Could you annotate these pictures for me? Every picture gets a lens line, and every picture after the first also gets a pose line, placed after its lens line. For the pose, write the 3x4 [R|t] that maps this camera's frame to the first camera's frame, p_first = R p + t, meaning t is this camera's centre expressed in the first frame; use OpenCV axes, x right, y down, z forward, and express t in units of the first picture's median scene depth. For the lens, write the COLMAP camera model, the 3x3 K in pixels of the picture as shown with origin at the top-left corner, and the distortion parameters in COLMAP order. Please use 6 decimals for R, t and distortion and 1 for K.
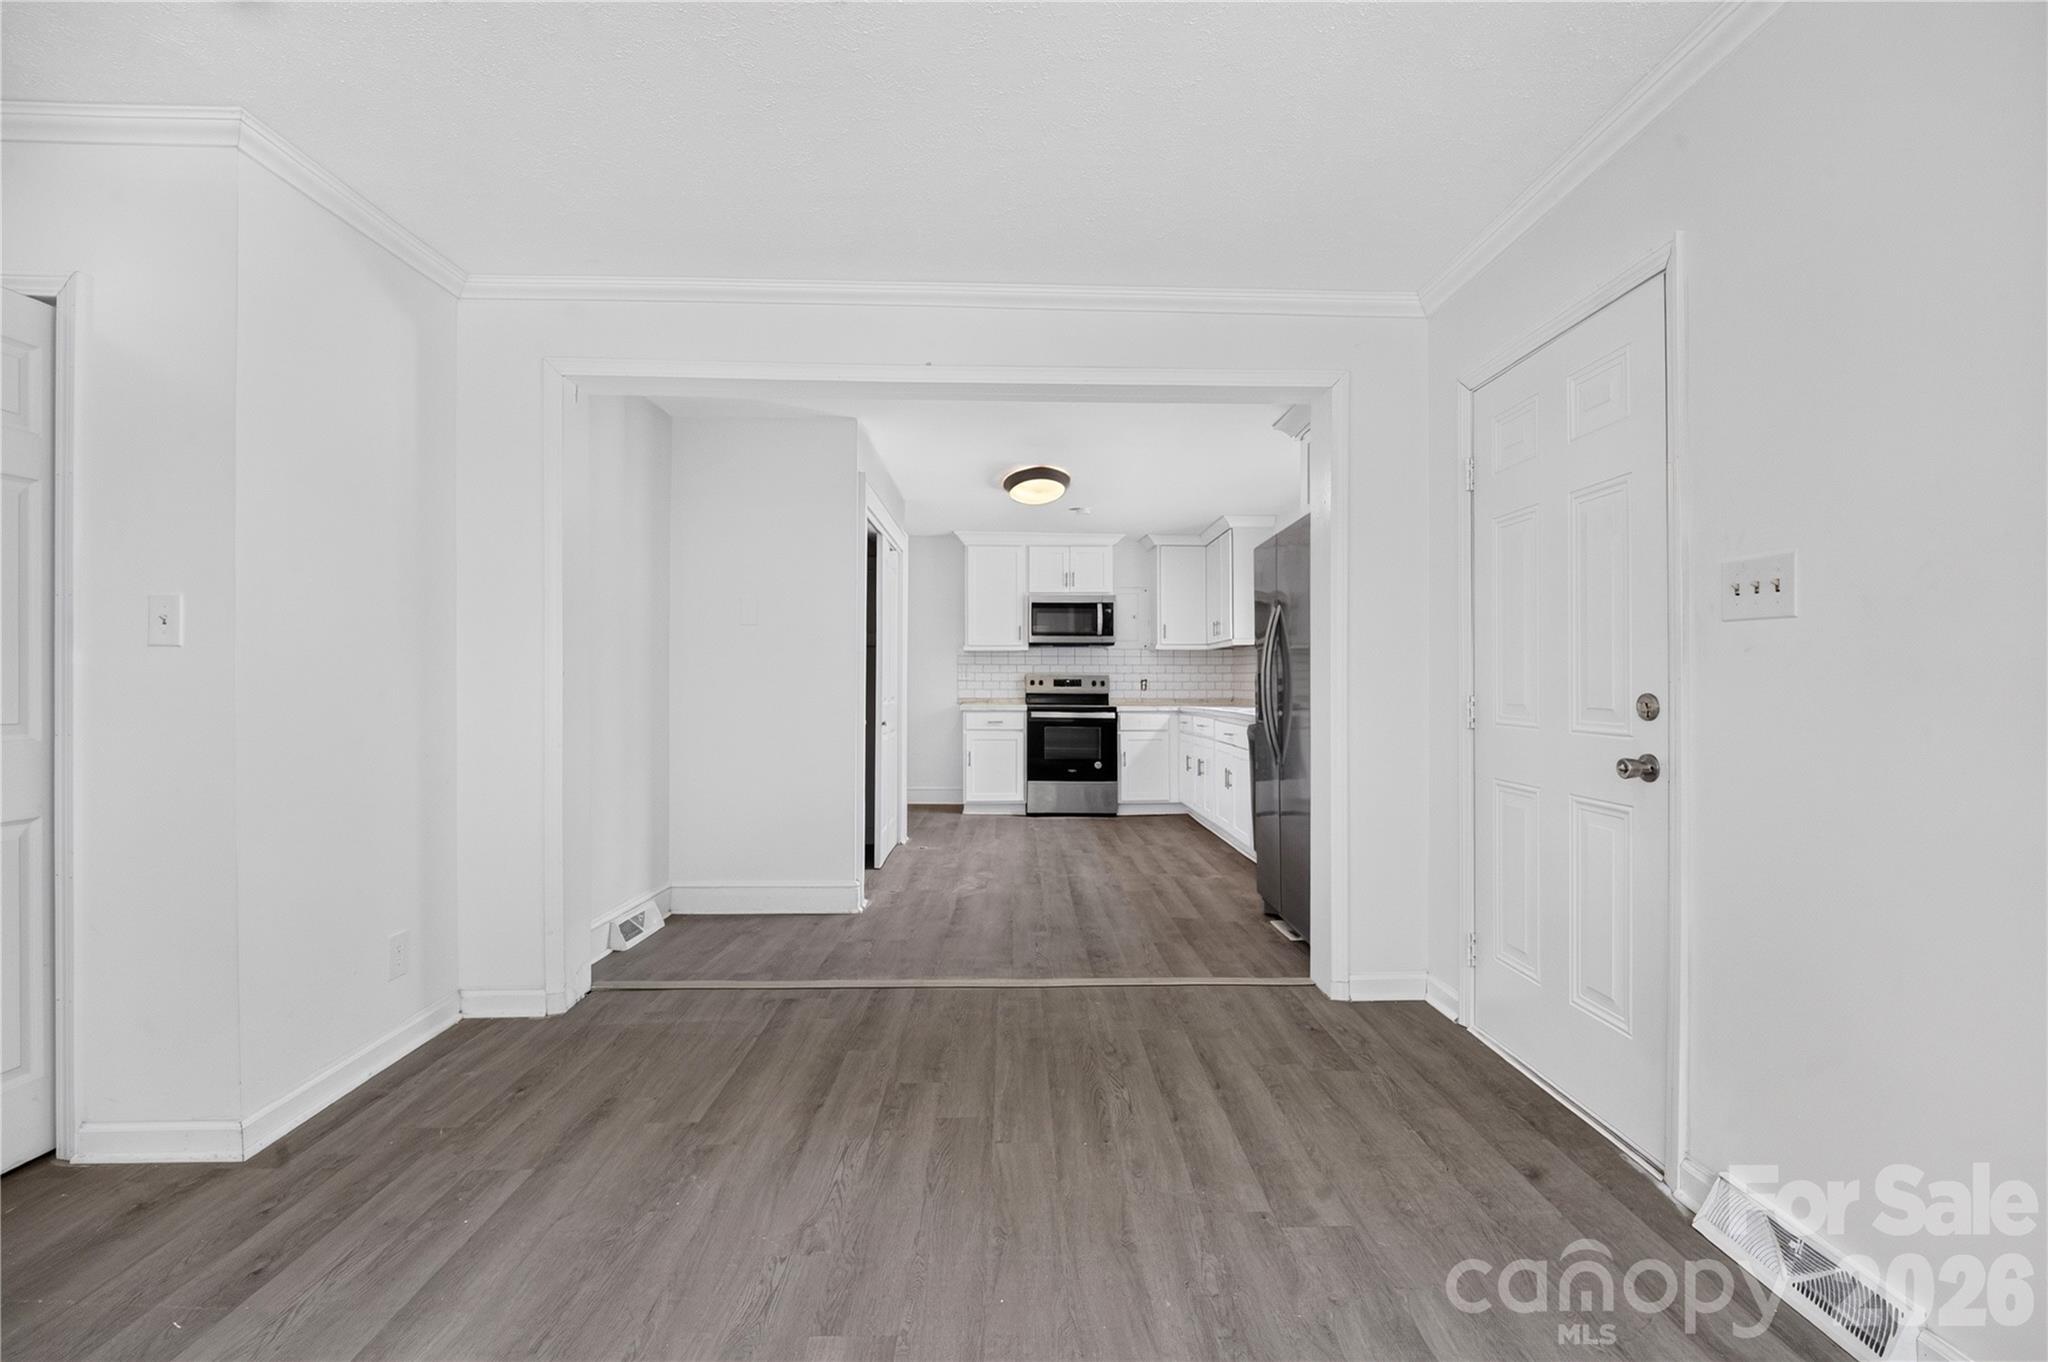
lens RADIAL K [[832.3, 0, 1024.0], [0, 832.3, 681.0], [0, 0, 1]] dist [0.006446, -0.013064]
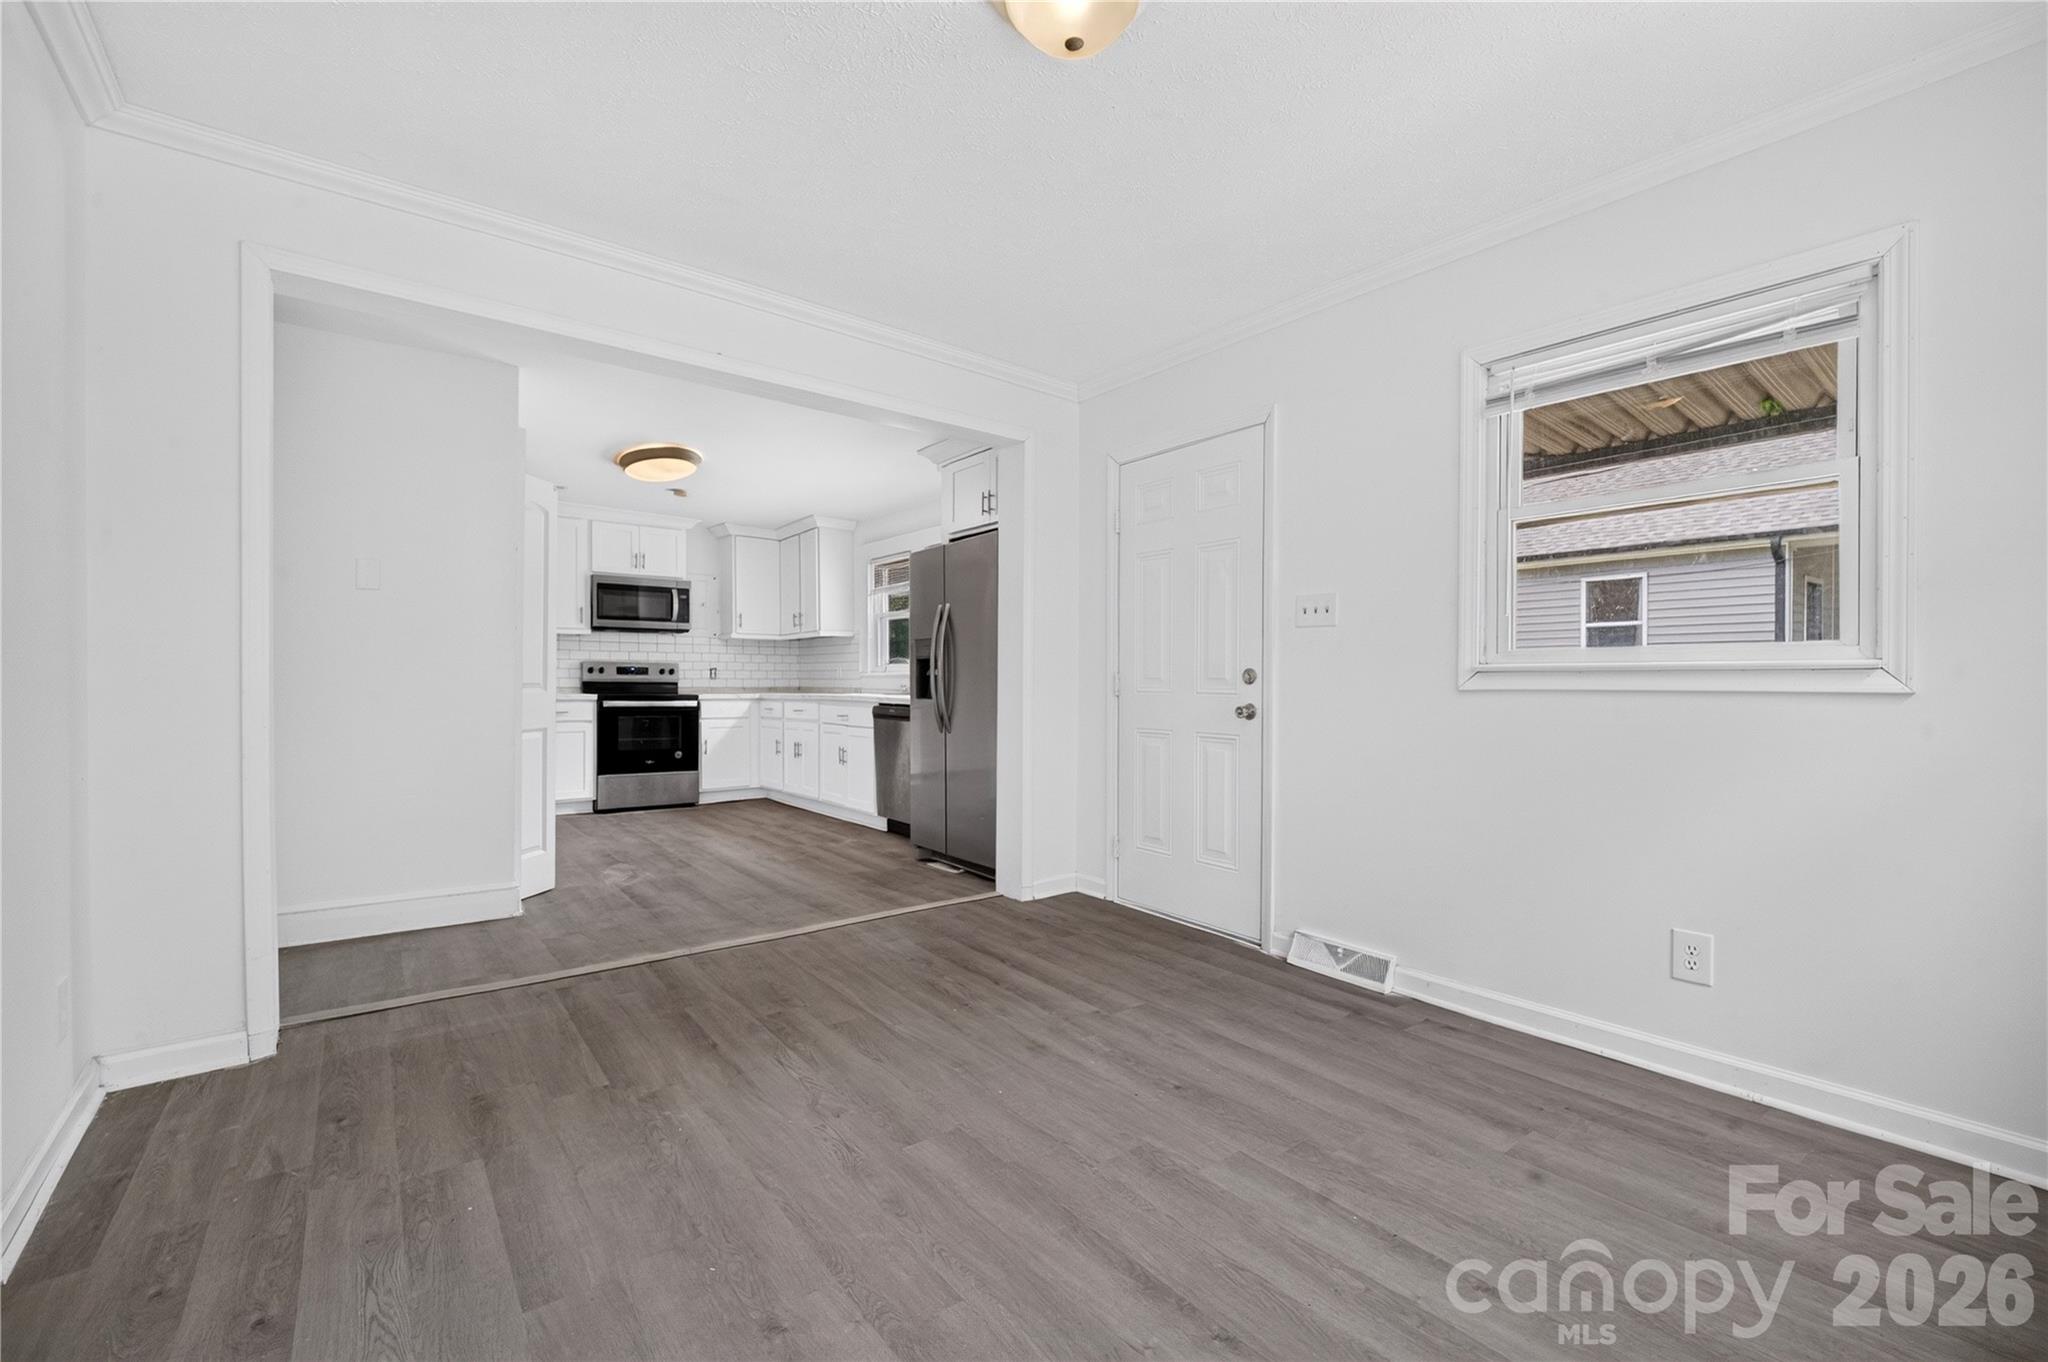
lens RADIAL K [[832.3, 0, 1024.0], [0, 832.3, 681.0], [0, 0, 1]] dist [0.006446, -0.013064]
pose [[0.808386, 0.003728, 0.588641, -0.373246], [-0.006299, 0.999977, 0.002318, 0.023410], [-0.588619, -0.005581, 0.808391, -0.069166]]
